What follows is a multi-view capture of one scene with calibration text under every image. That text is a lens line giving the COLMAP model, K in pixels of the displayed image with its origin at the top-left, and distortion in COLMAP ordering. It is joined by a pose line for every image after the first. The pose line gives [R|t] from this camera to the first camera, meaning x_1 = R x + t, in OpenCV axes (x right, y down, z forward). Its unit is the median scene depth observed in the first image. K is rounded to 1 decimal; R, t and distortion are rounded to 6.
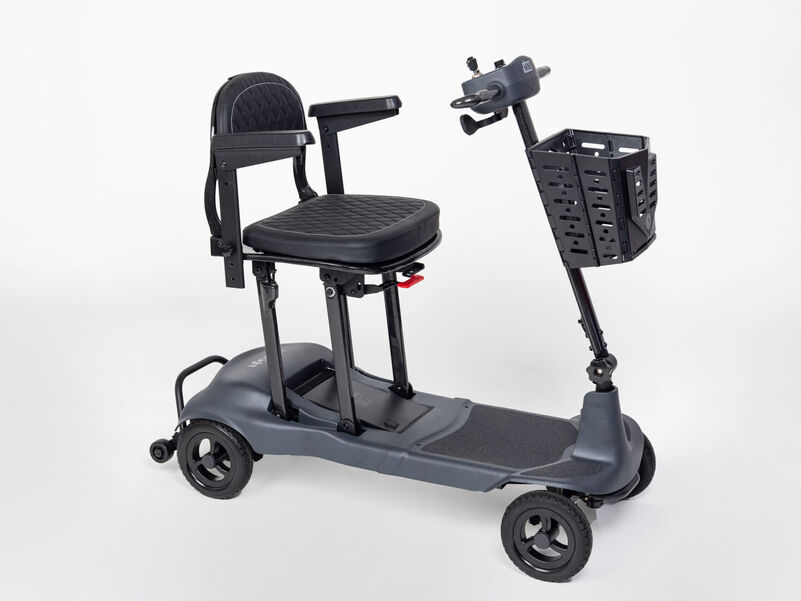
lens RADIAL K [[1107.7, 0, 400.5], [0, 1107.7, 300.5], [0, 0, 1]] dist [-0.012717, -0.029852]
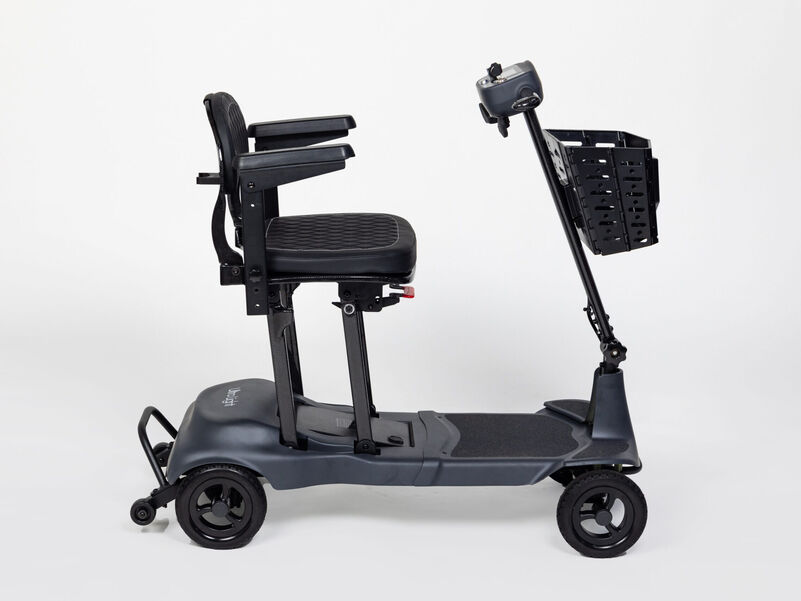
lens RADIAL K [[1219.3, 0, 400.5], [0, 1219.3, 300.5], [0, 0, 1]] dist [0.021774, 0.051631]
pose [[0.932007, -0.107807, 0.346035, -0.392418], [0.122352, 0.992277, -0.020399, 0.012285], [-0.341163, 0.061351, 0.938000, -0.025084]]
